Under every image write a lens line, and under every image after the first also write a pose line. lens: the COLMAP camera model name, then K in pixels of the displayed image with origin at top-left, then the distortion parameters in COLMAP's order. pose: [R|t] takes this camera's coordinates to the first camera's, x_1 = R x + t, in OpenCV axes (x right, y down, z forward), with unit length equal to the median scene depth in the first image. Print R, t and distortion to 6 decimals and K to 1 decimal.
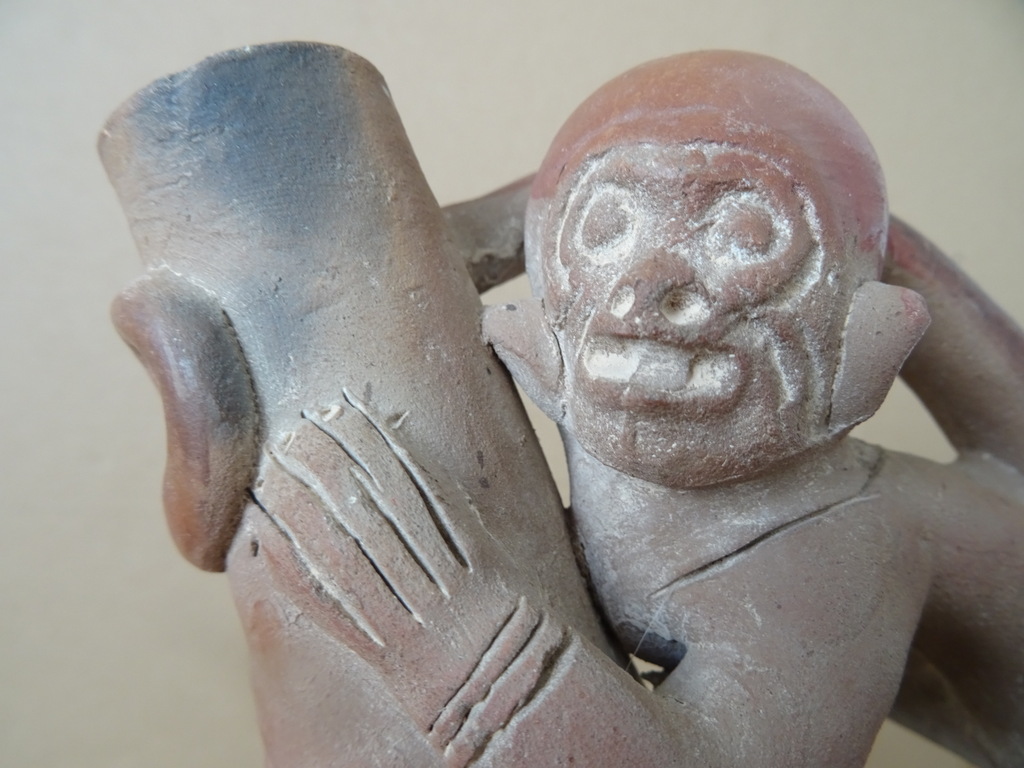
lens RADIAL K [[733.7, 0, 506.7], [0, 733.7, 377.5], [0, 0, 1]] dist [0.004067, -0.010328]
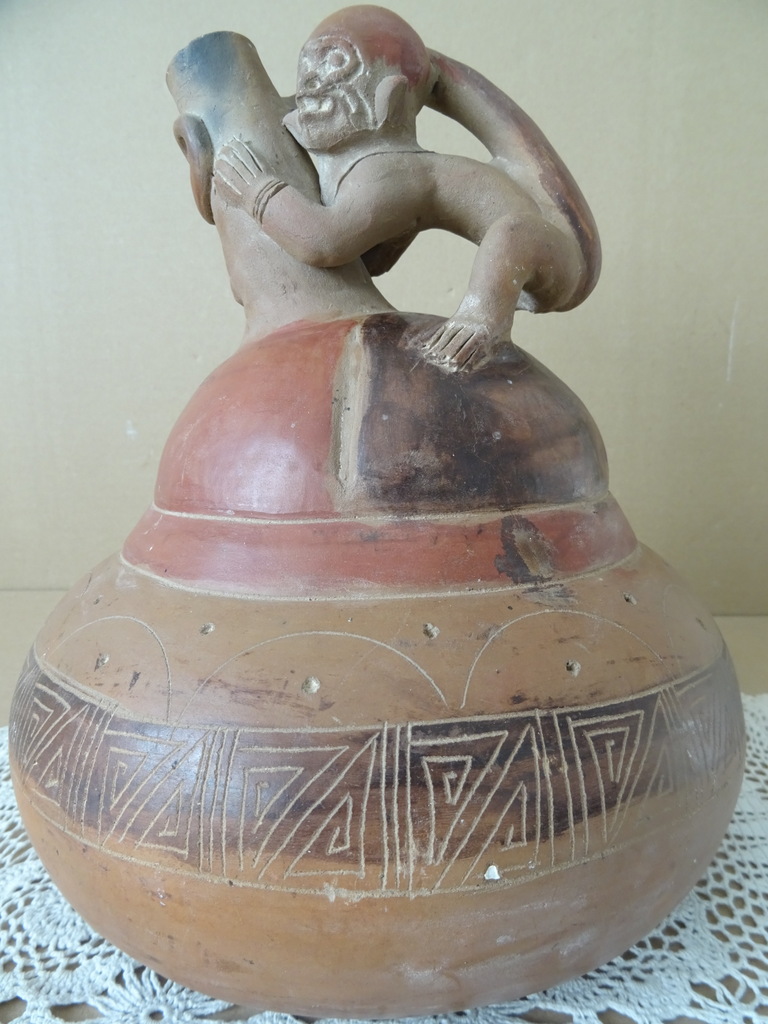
lens RADIAL K [[733.7, 0, 380.5], [0, 733.7, 505.6], [0, 0, 1]] dist [0.004067, -0.010328]
pose [[0.958407, -0.028662, -0.283961, 1.340265], [0.056757, 0.994213, 0.091209, 1.442101], [0.279704, -0.103532, 0.954488, -2.223572]]
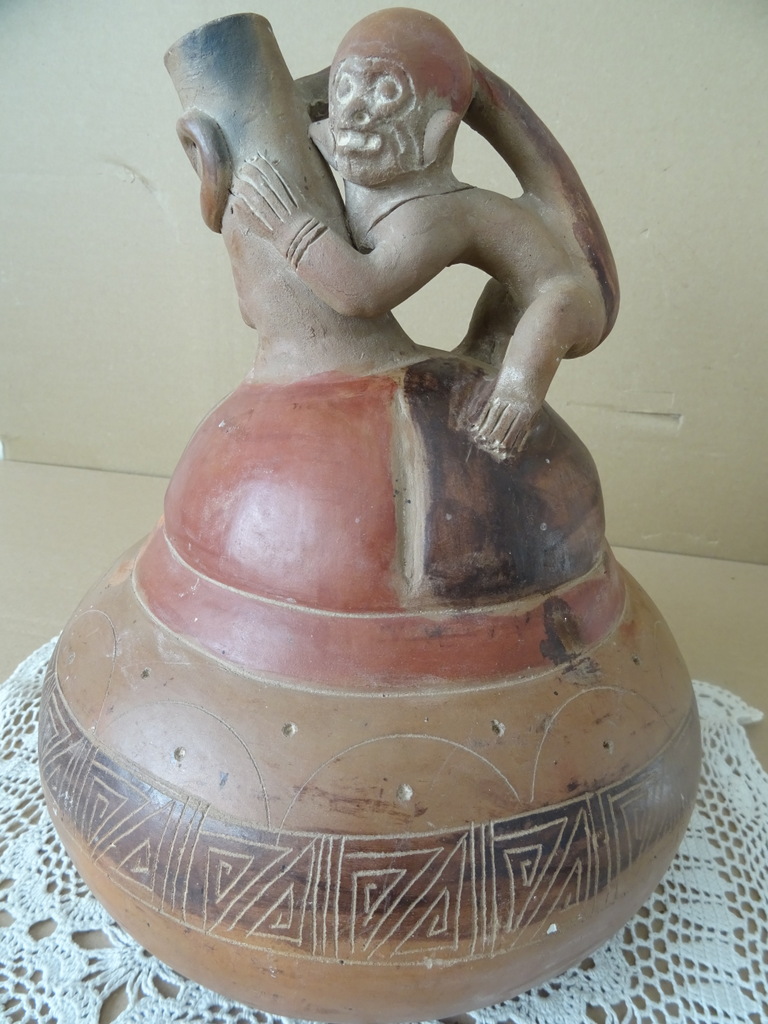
lens RADIAL K [[733.7, 0, 380.4], [0, 733.7, 505.7], [0, 0, 1]] dist [0.004067, -0.010328]
pose [[0.996238, 0.029272, -0.081567, 0.566046], [-0.001591, 0.947246, 0.320502, 0.426720], [0.086645, -0.319167, 0.943729, -2.265870]]
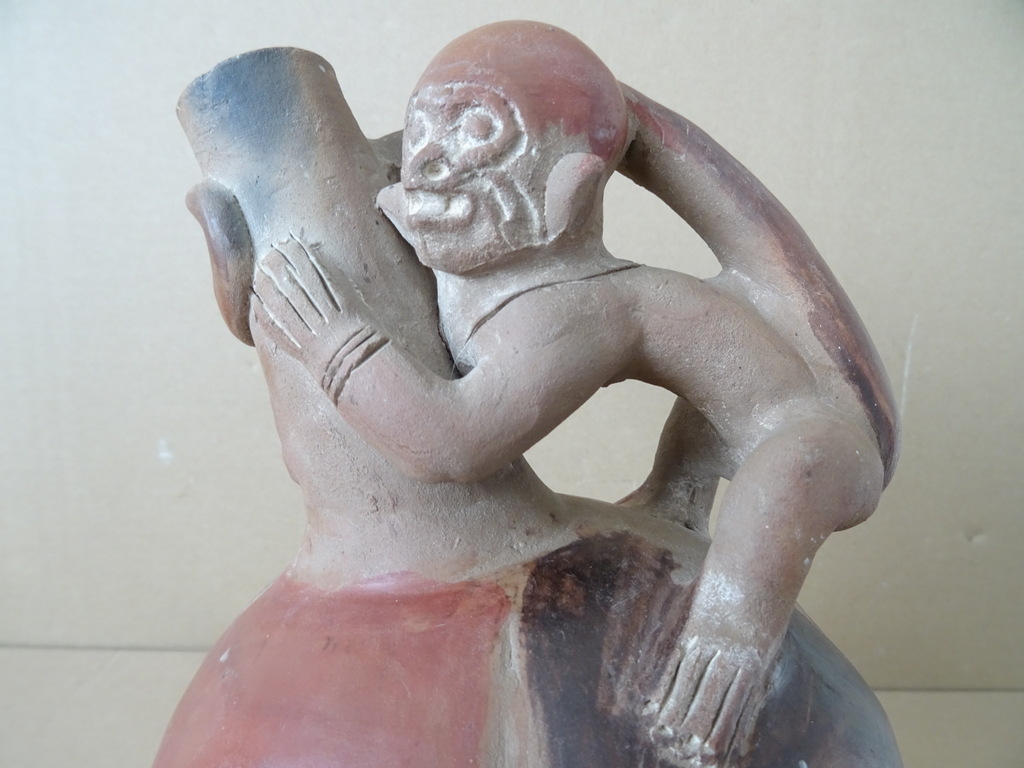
lens RADIAL K [[733.7, 0, 508.0], [0, 733.7, 379.0], [0, 0, 1]] dist [0.004067, -0.010328]
pose [[0.976915, -0.019917, -0.212700, 0.743710], [0.035359, 0.996987, 0.069044, 0.291220], [0.210684, -0.074971, 0.974675, -0.799624]]
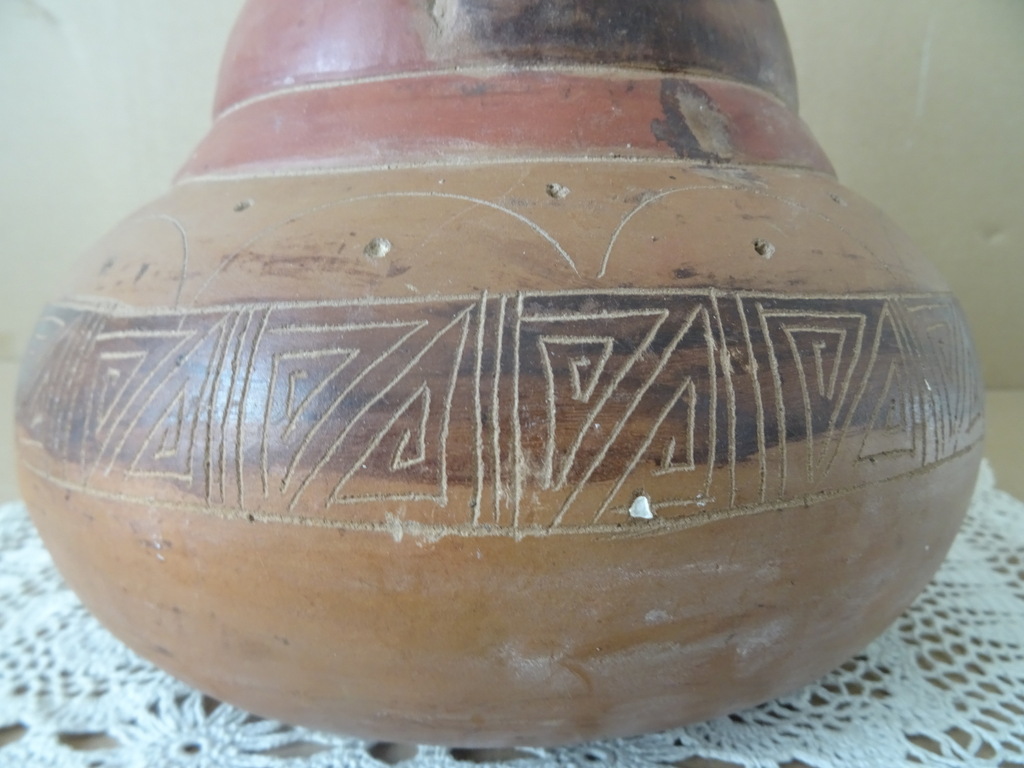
lens RADIAL K [[733.7, 0, 500.7], [0, 733.7, 375.4], [0, 0, 1]] dist [0.004067, -0.010328]
pose [[0.947492, -0.007301, -0.319698, 1.210265], [0.049747, 0.990933, 0.124807, 2.279784], [0.315888, -0.134158, 0.939264, -1.575212]]
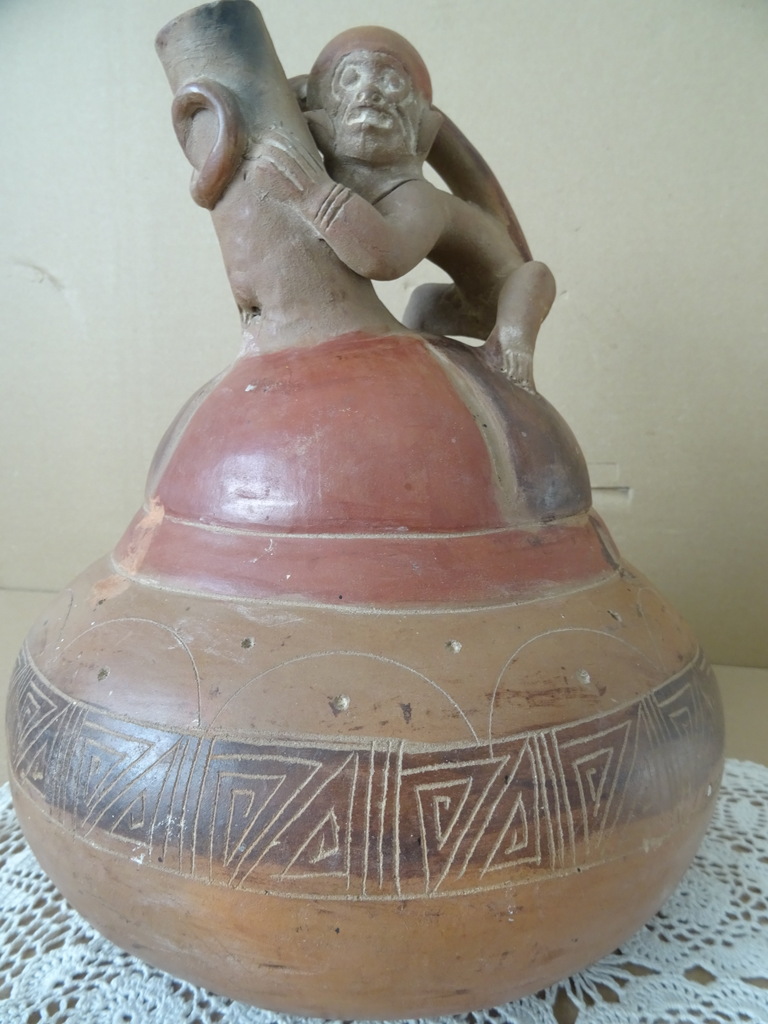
lens RADIAL K [[733.7, 0, 378.2], [0, 733.7, 508.6], [0, 0, 1]] dist [0.004067, -0.010328]
pose [[0.931304, -0.078771, 0.355623, -1.047992], [0.037895, 0.991991, 0.120488, 1.283575], [-0.362266, -0.098735, 0.926831, -2.204857]]
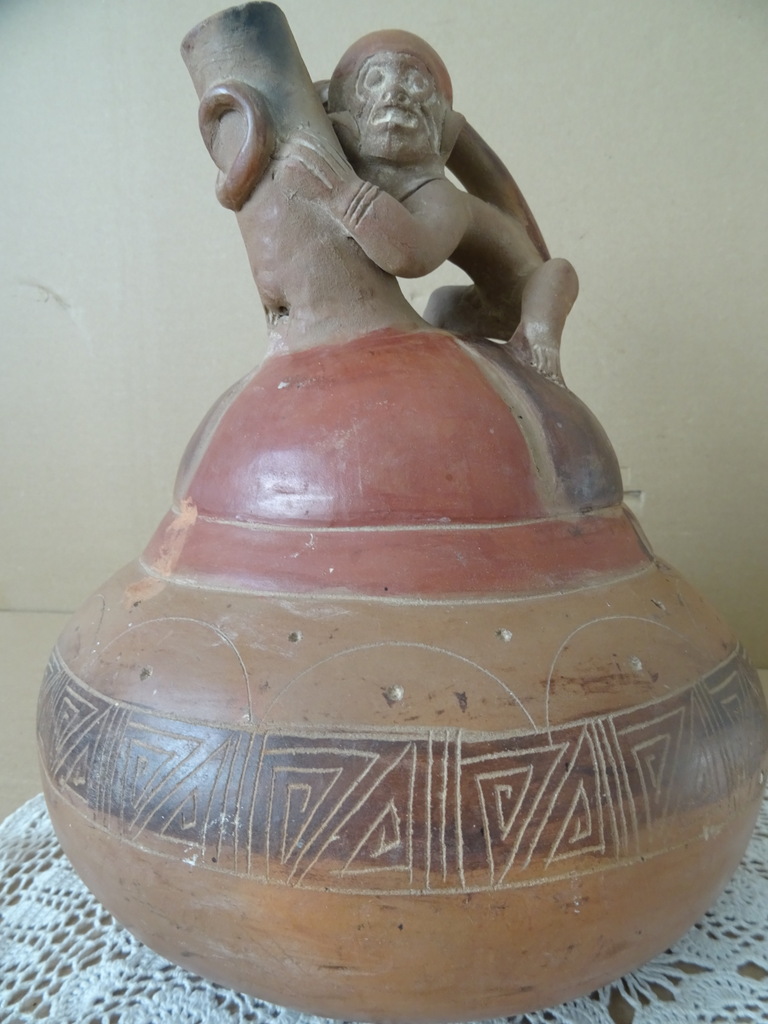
lens RADIAL K [[733.7, 0, 381.3], [0, 733.7, 508.9], [0, 0, 1]] dist [0.004067, -0.010328]
pose [[0.924235, -0.089056, 0.371294, -1.216937], [0.058738, 0.994006, 0.092205, 1.386948], [-0.377280, -0.063410, 0.923926, -2.124263]]
